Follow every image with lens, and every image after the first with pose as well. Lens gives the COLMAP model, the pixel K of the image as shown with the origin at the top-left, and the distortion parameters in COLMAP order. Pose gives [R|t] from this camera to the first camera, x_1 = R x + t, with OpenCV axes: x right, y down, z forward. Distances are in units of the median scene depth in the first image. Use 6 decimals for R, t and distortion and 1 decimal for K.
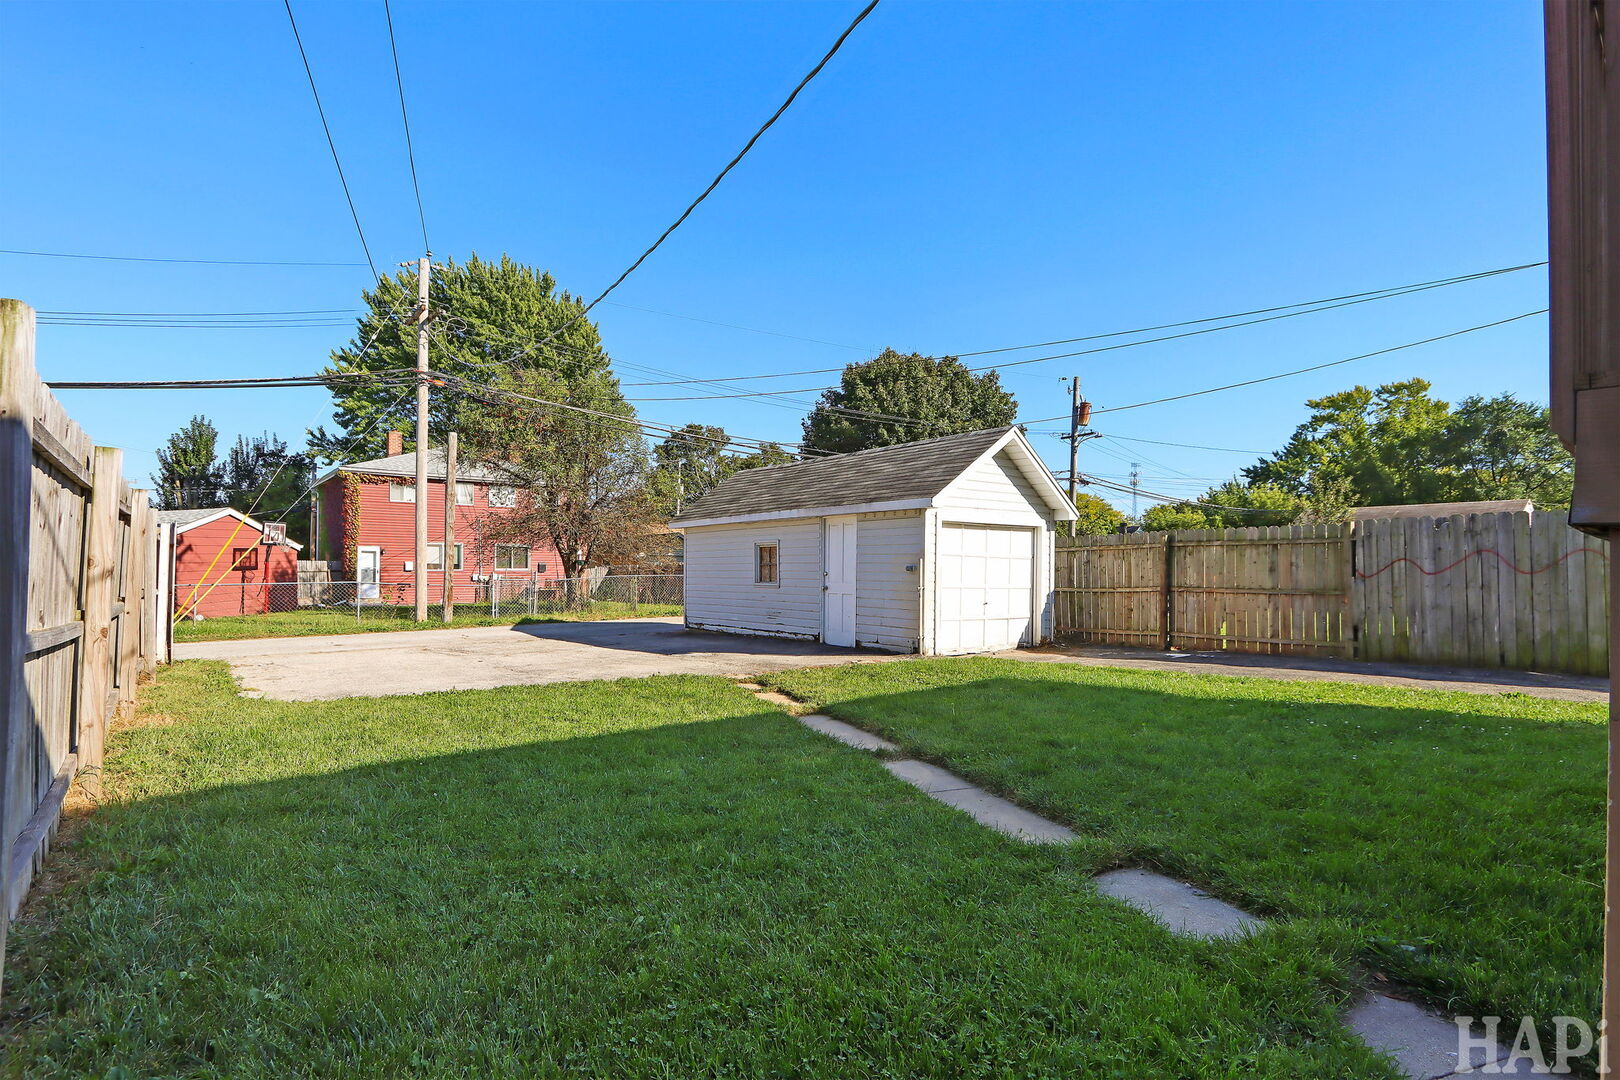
lens RADIAL K [[848.9, 0, 812.5], [0, 848.9, 546.5], [0, 0, 1]] dist [-0.003949, 0.000320]
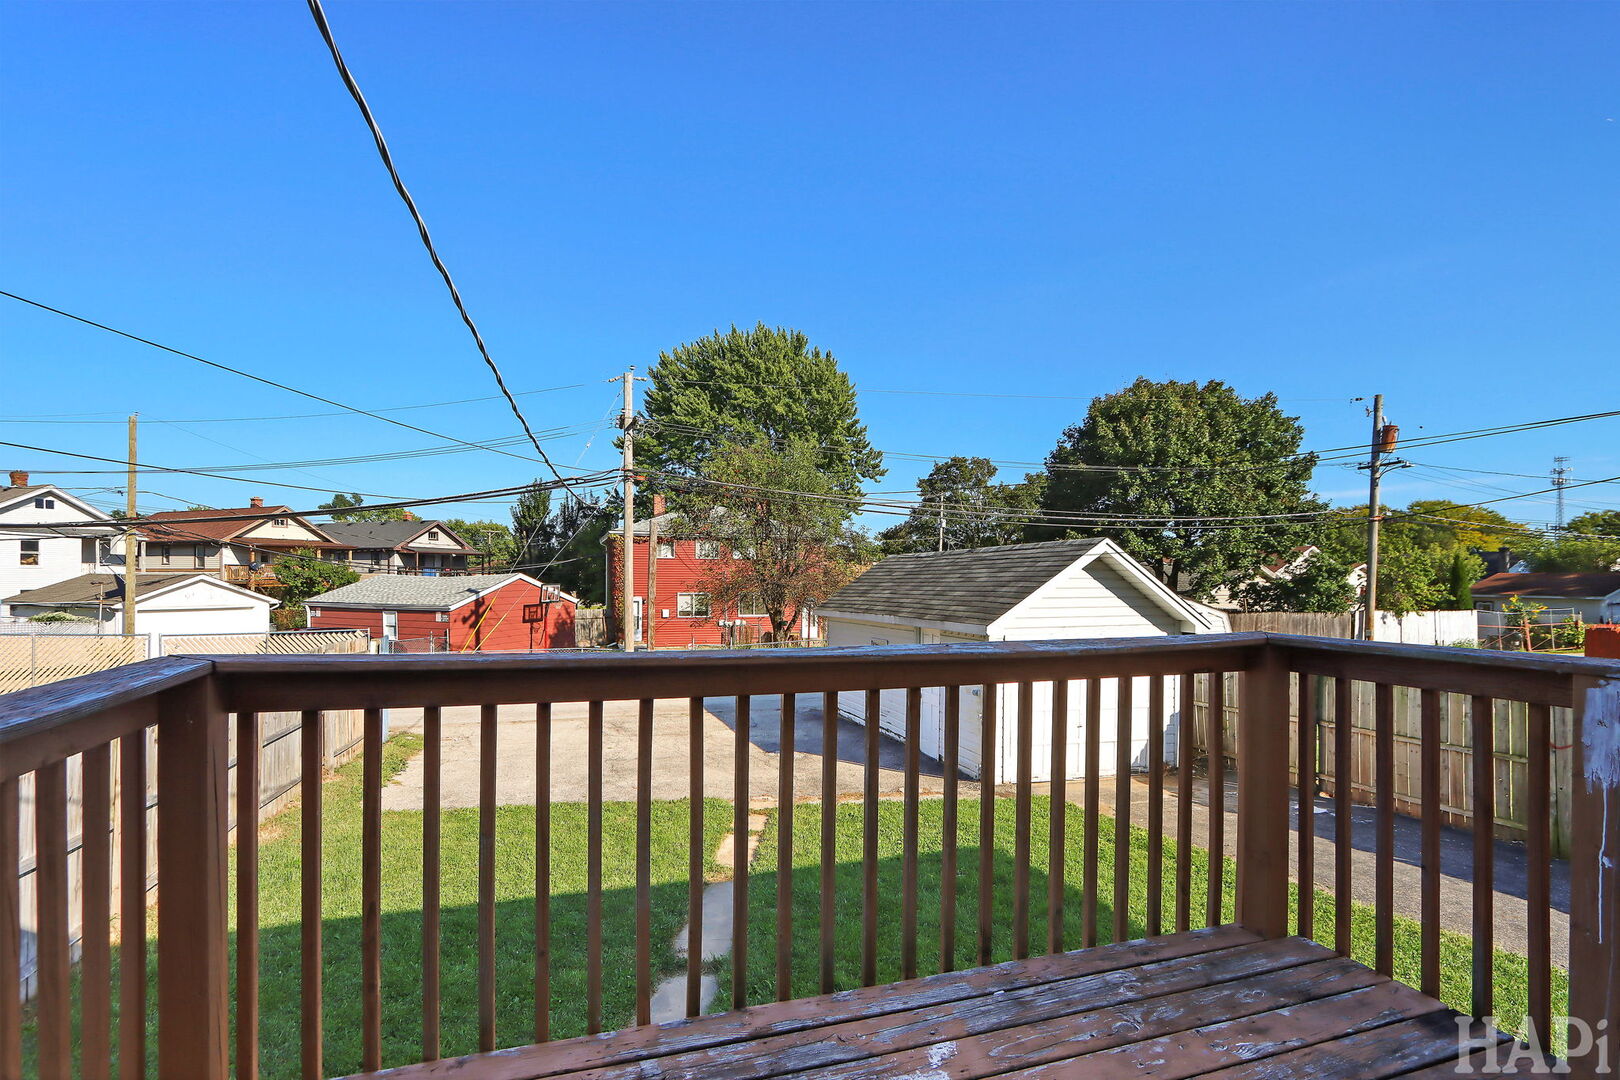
lens RADIAL K [[848.9, 0, 812.5], [0, 848.9, 546.5], [0, 0, 1]] dist [-0.003949, 0.000320]
pose [[0.922398, -0.002767, -0.386231, 0.120335], [0.003611, 0.999992, 0.001458, -0.054447], [0.386224, -0.002739, 0.922401, 0.012807]]
